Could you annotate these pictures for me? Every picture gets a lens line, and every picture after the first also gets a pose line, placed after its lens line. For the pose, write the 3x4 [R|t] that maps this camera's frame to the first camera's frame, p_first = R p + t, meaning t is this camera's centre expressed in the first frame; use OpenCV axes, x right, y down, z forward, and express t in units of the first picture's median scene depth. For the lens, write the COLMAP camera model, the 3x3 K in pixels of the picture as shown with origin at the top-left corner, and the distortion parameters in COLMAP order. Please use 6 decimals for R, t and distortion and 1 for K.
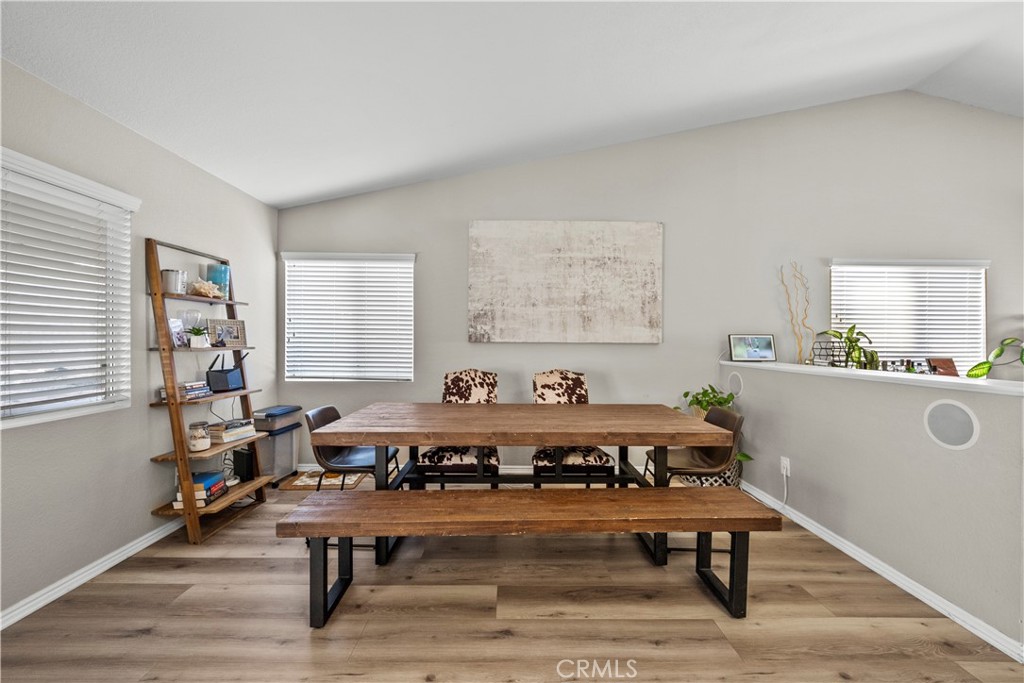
lens RADIAL K [[397.2, 0, 510.1], [0, 397.2, 336.1], [0, 0, 1]] dist [0.000074, -0.000430]
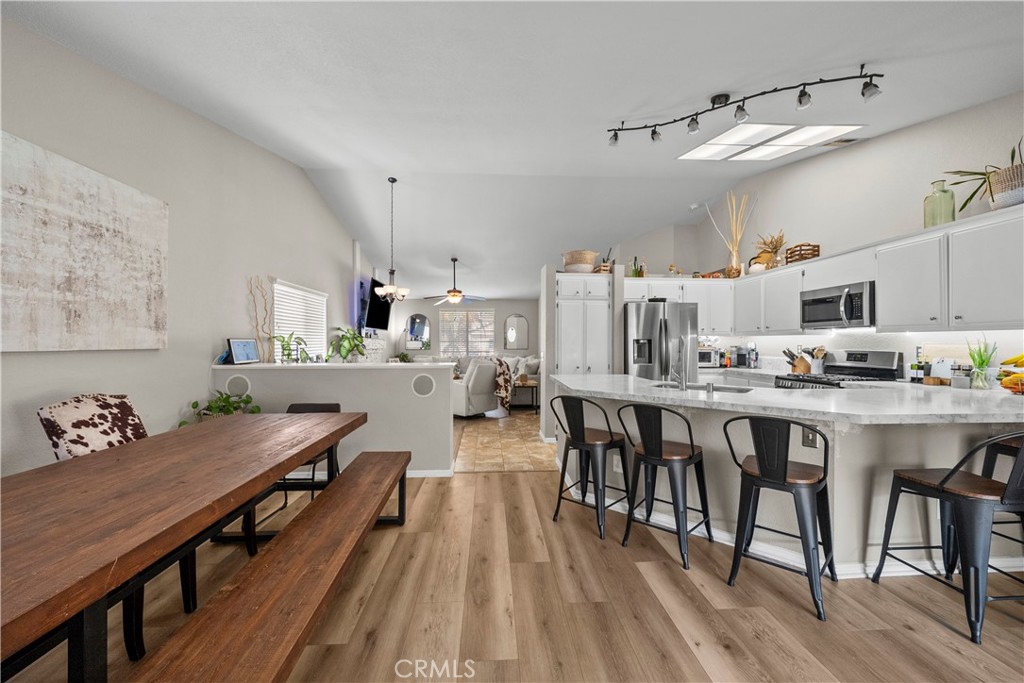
lens RADIAL K [[397.2, 0, 512.4], [0, 397.2, 340.4], [0, 0, 1]] dist [0.000074, -0.000430]
pose [[-0.049328, -0.002126, 0.998780, -0.486506], [-0.014196, 0.999898, 0.001427, -0.011102], [-0.998682, -0.014109, -0.049353, 0.320296]]
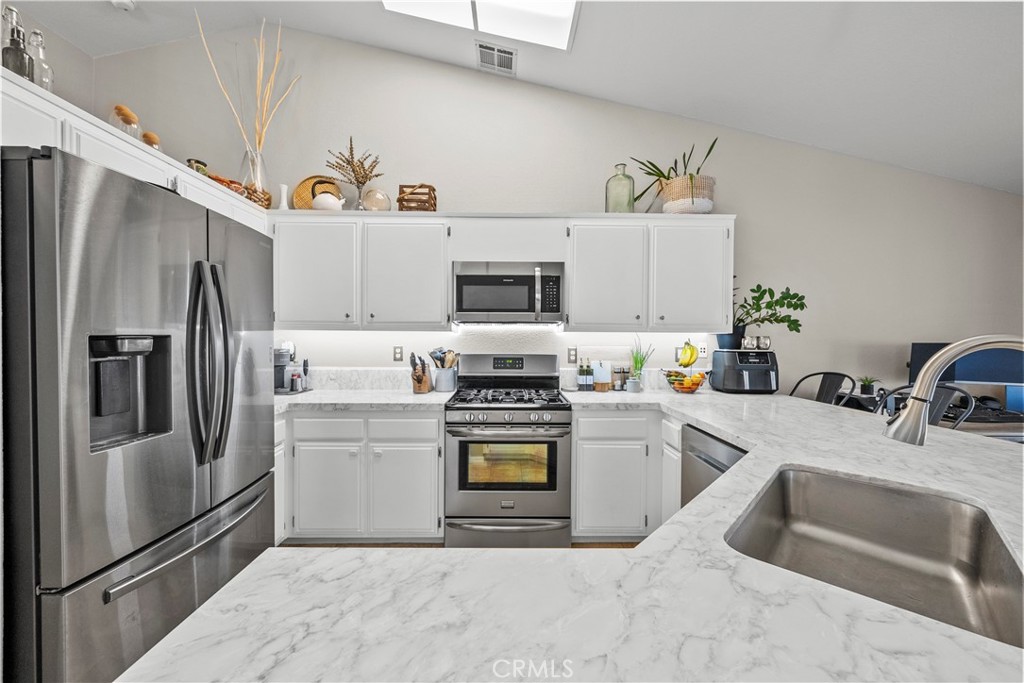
lens RADIAL K [[397.2, 0, 511.5], [0, 397.2, 340.7], [0, 0, 1]] dist [0.000074, -0.000430]
pose [[-0.999900, -0.013989, -0.002101, 0.546267], [-0.013972, 0.999870, -0.007986, -0.016201], [0.002213, -0.007955, -0.999966, 0.132037]]
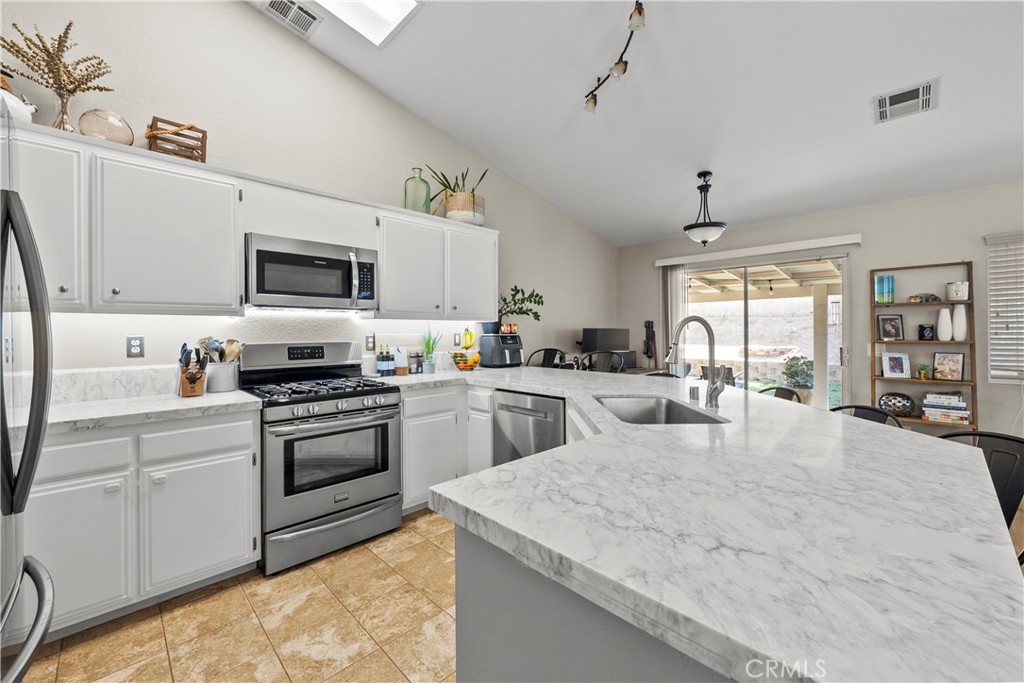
lens RADIAL K [[413.2, 0, 522.0], [0, 413.2, 330.6], [0, 0, 1]] dist [0.001063, 0.000342]
pose [[-0.710262, -0.006474, -0.703907, 0.804229], [0.010004, 0.999764, -0.019289, 0.000687], [0.703866, -0.020743, -0.710030, 0.145859]]
